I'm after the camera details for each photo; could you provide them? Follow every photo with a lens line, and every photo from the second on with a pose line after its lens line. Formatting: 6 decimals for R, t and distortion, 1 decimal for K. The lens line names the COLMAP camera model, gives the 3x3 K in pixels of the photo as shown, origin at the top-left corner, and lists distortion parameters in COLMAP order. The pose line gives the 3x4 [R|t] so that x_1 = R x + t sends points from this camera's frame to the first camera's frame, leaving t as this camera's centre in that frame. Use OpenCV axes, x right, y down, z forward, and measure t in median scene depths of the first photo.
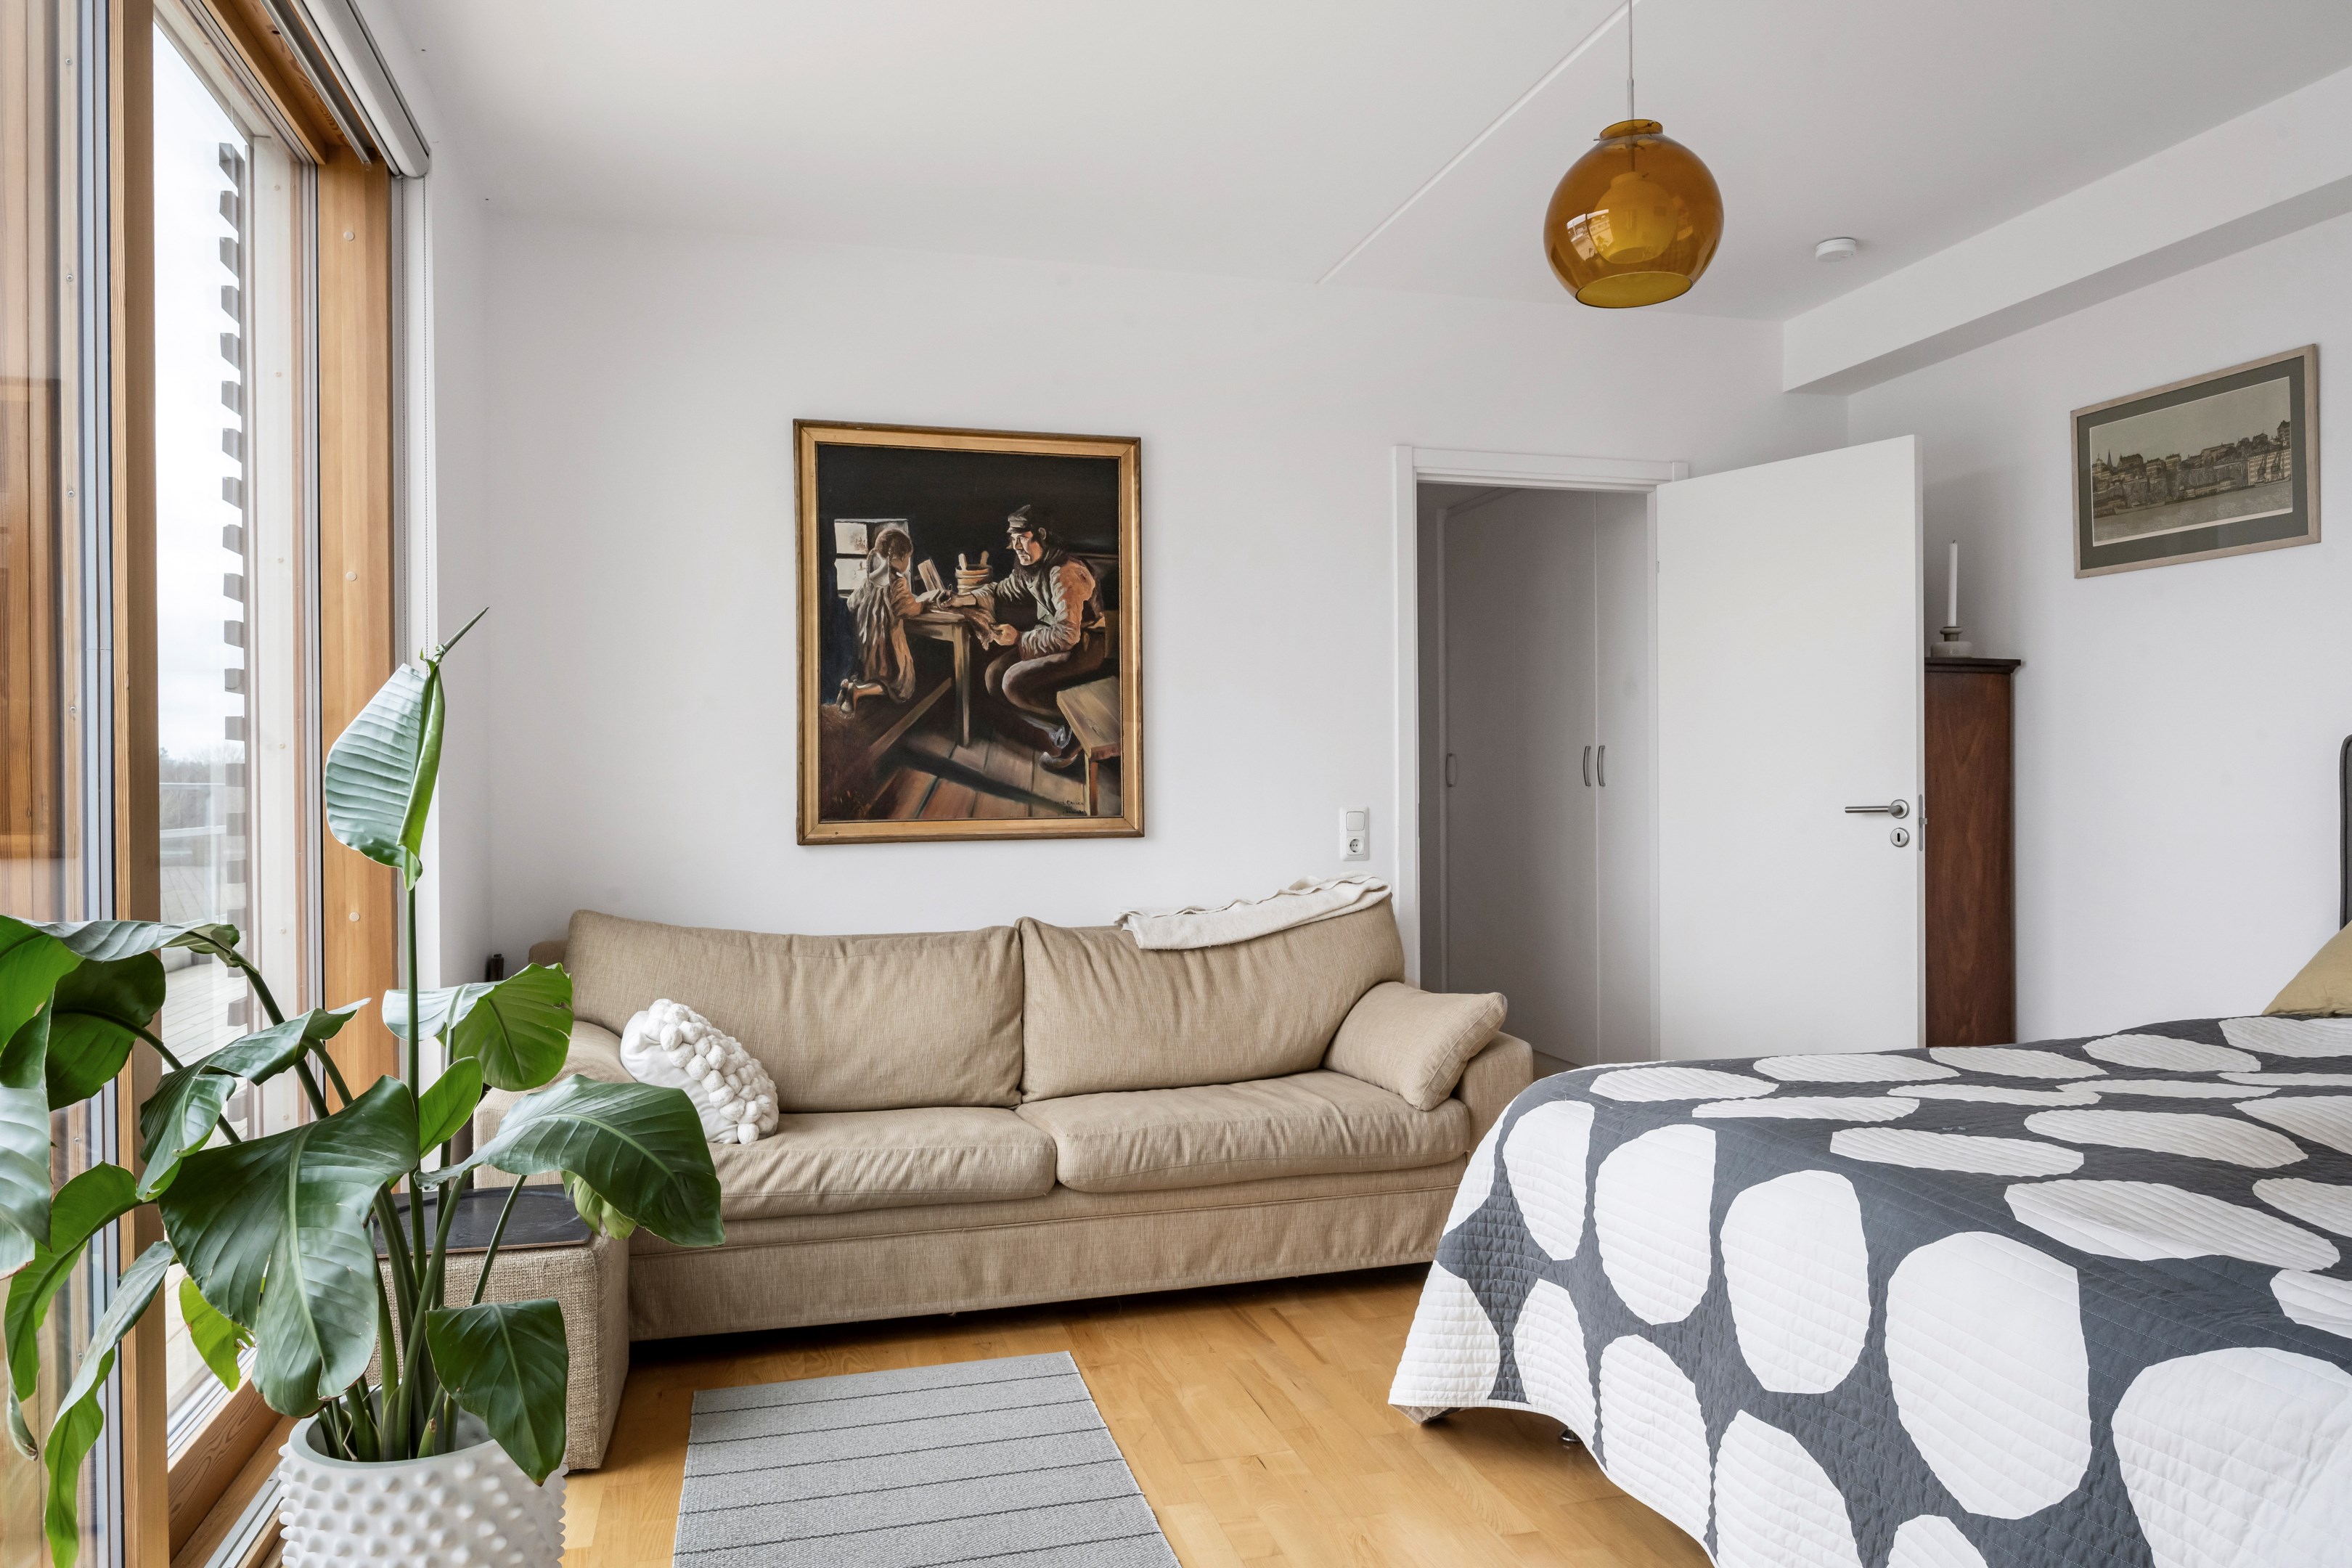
lens RADIAL K [[1551.3, 0, 1168.4], [0, 1551.3, 789.2], [0, 0, 1]] dist [0.006859, 0.000527]
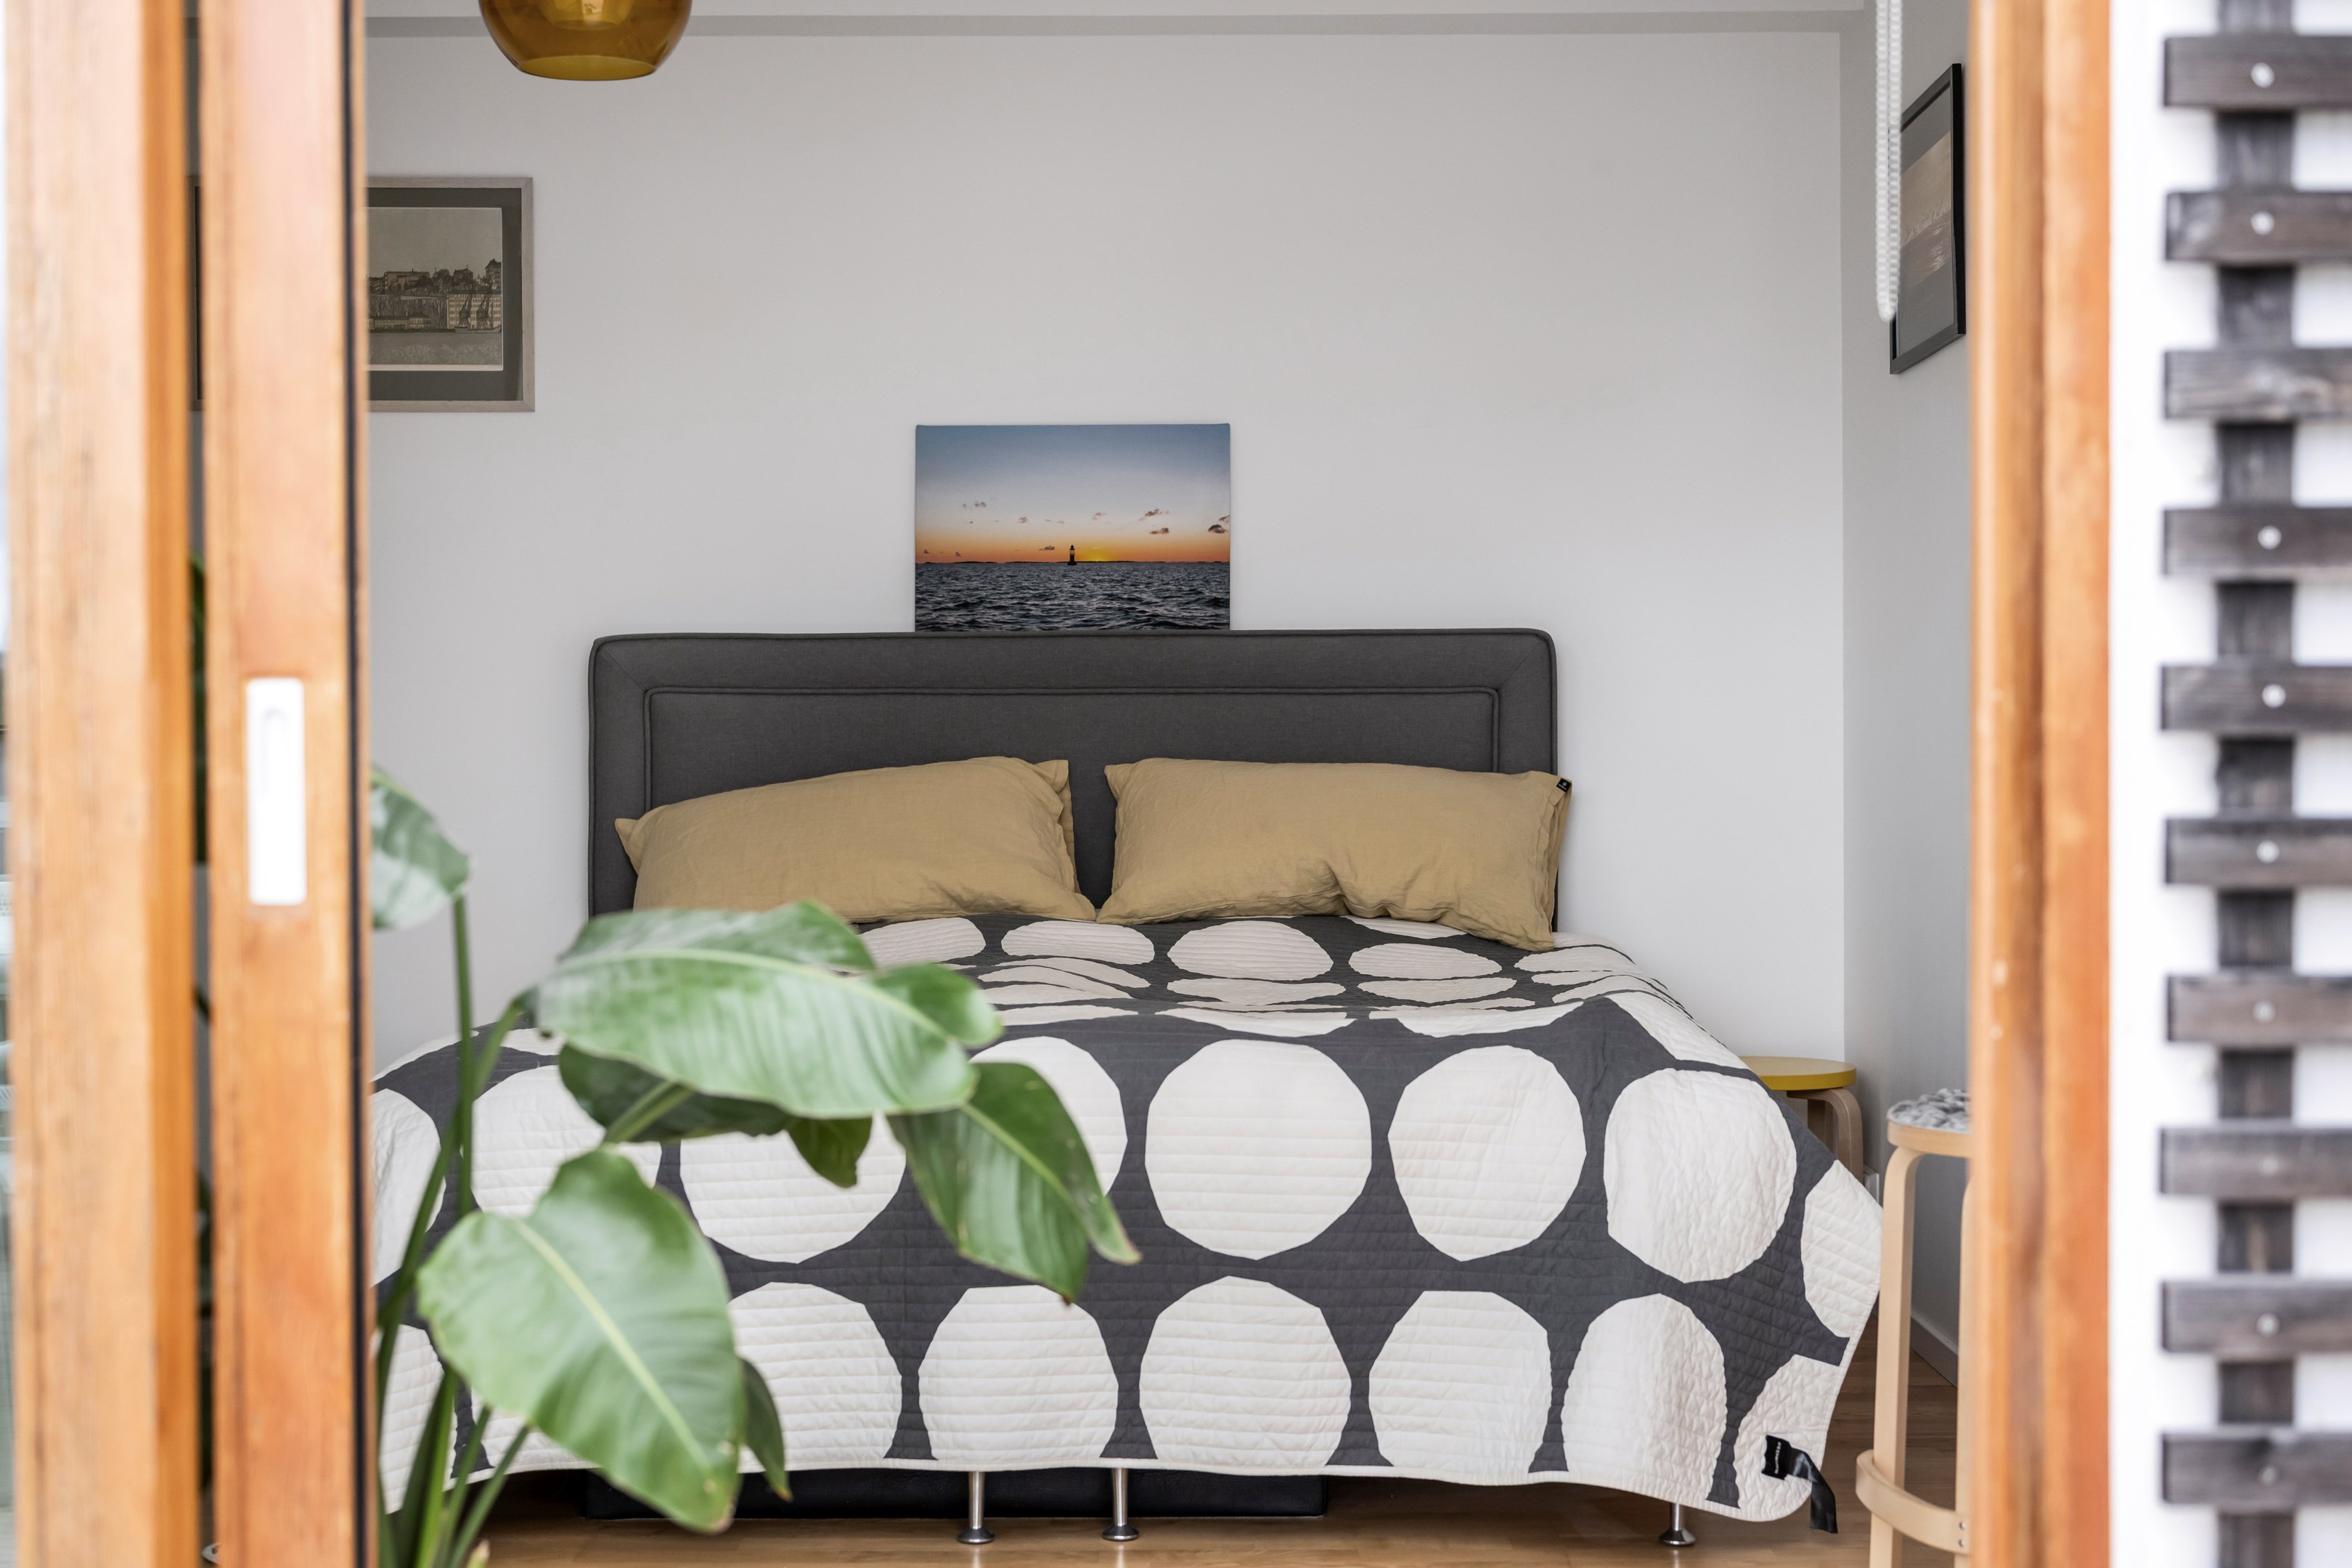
lens RADIAL K [[3440.5, 0, 1174.6], [0, 3440.5, 781.6], [0, 0, 1]] dist [-0.015224, 0.000000]
pose [[0.271077, -0.008238, 0.962522, -0.965977], [0.005166, 0.999961, 0.007104, 0.032120], [-0.962544, 0.003047, 0.271109, 0.151931]]
